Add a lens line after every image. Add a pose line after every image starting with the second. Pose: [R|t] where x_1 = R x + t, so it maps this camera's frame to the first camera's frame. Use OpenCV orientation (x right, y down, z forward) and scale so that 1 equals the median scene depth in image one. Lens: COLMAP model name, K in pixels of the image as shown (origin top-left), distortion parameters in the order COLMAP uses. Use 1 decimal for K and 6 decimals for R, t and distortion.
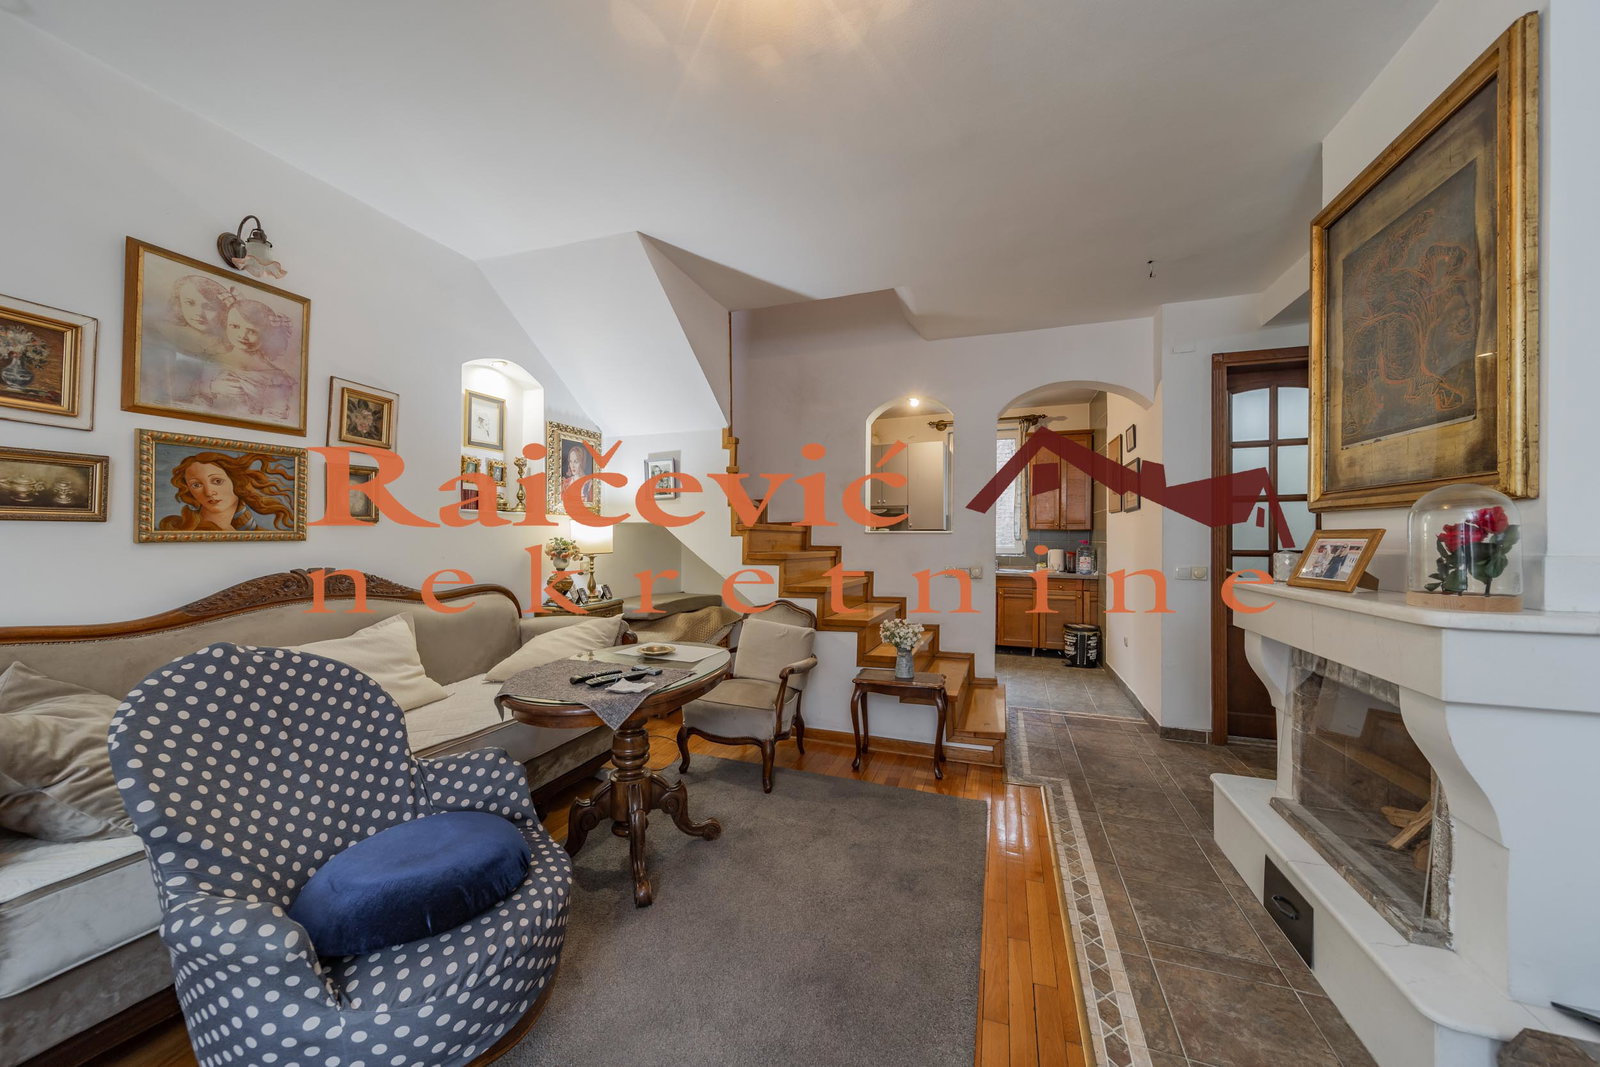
lens RADIAL K [[558.0, 0, 795.0], [0, 558.0, 535.4], [0, 0, 1]] dist [0.000730, -0.000431]
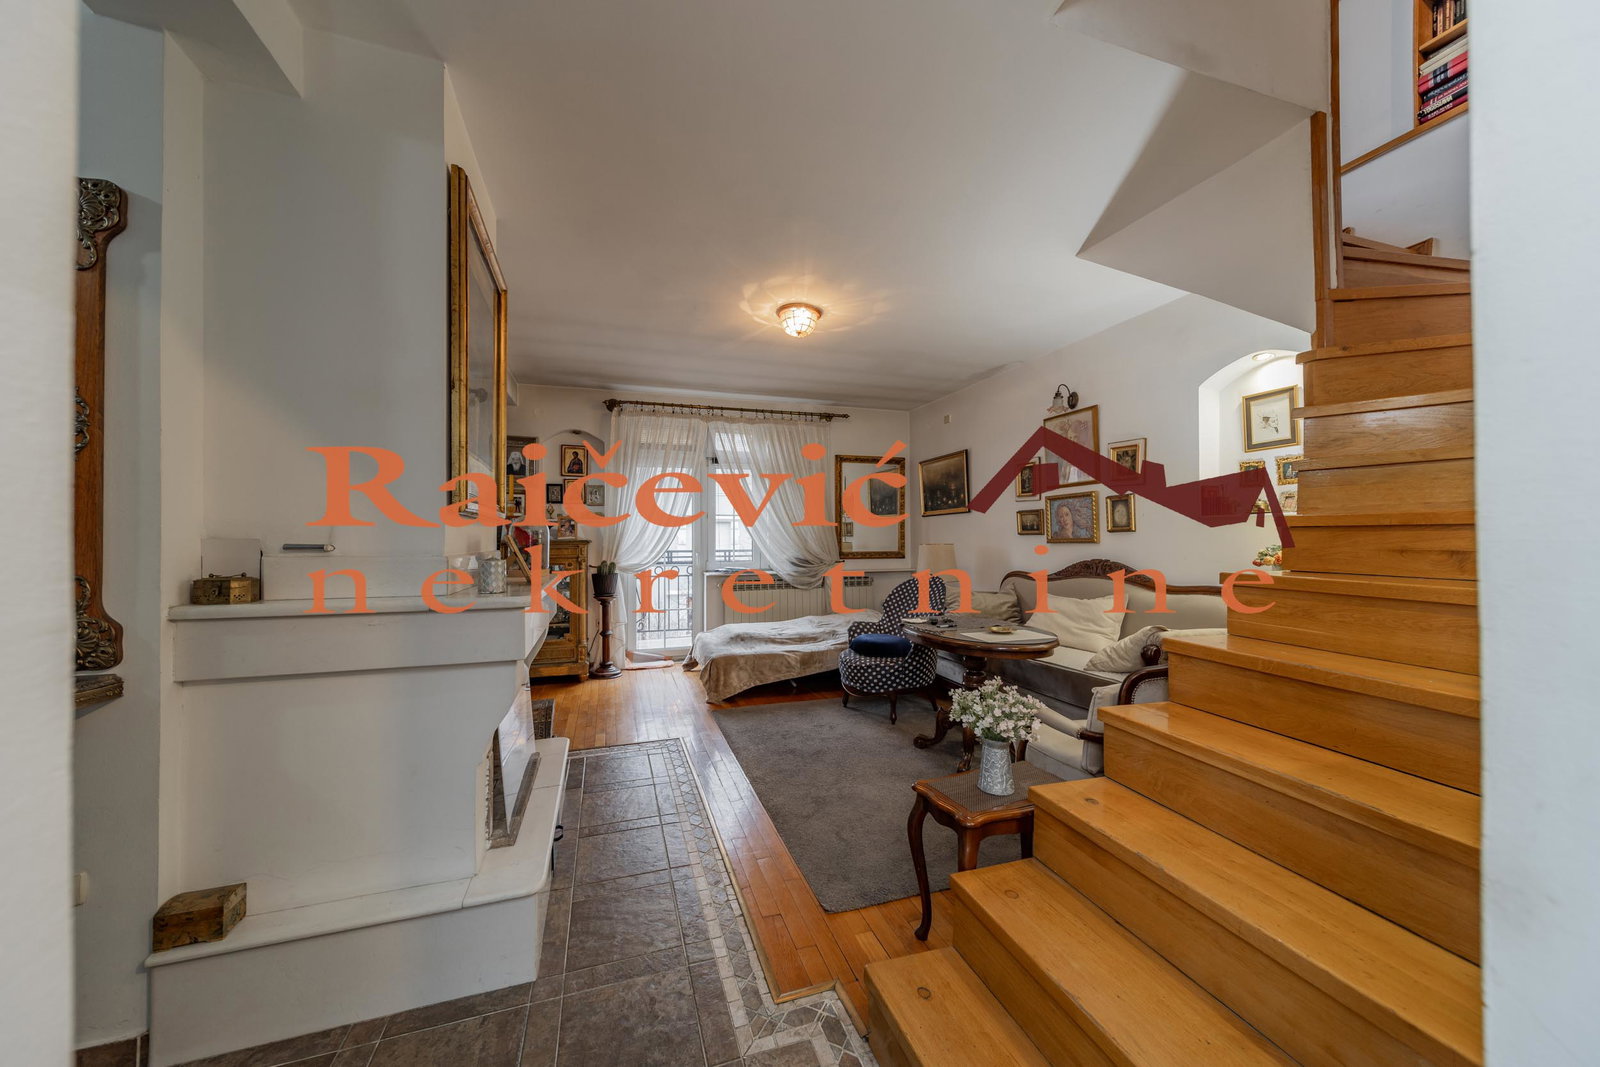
lens RADIAL K [[558.0, 0, 795.0], [0, 558.0, 535.4], [0, 0, 1]] dist [0.000730, -0.000431]
pose [[-0.784781, -0.006865, -0.619735, 0.932739], [0.000702, 0.999928, -0.011966, 0.005312], [0.619773, -0.009826, -0.784720, 1.749174]]
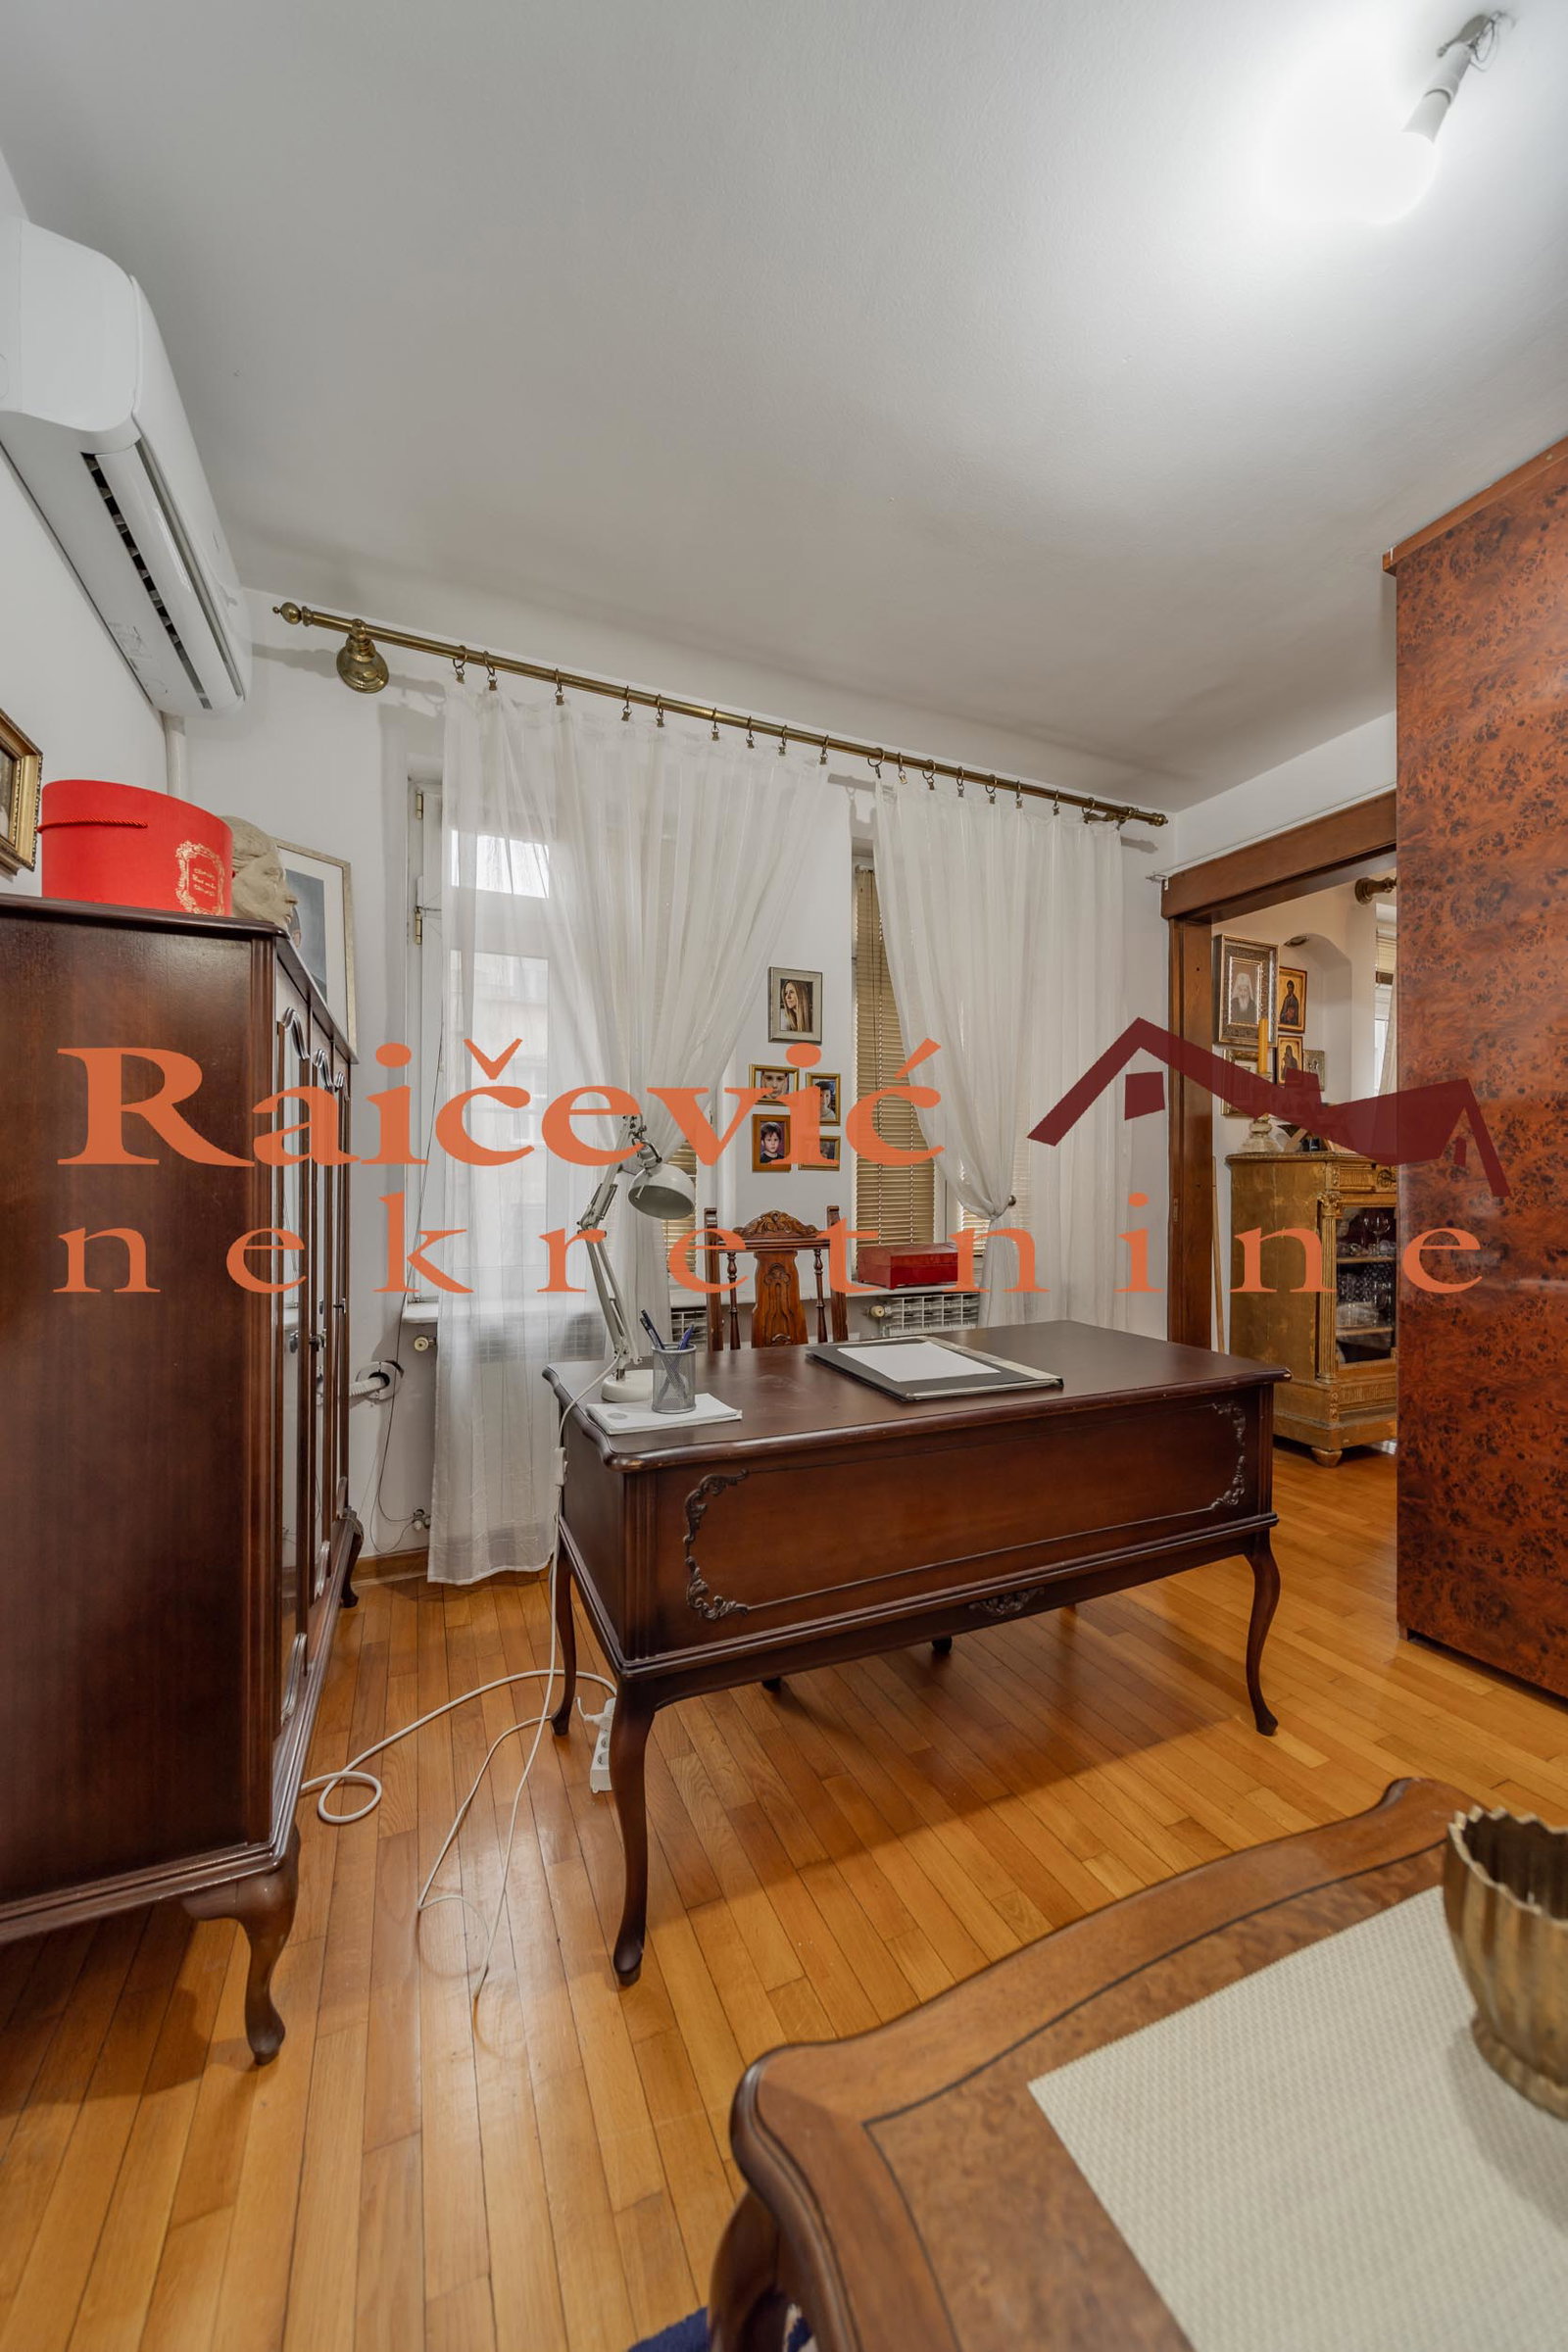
lens RADIAL K [[833.3, 0, 784.0], [0, 833.3, 1176.0], [0, 0, 1]] dist [-0.001163, -0.000103]
pose [[-0.723272, -0.013305, -0.690435, 2.160023], [-0.003448, 0.999871, -0.015656, 0.058749], [0.690555, -0.008943, -0.723225, -0.161469]]
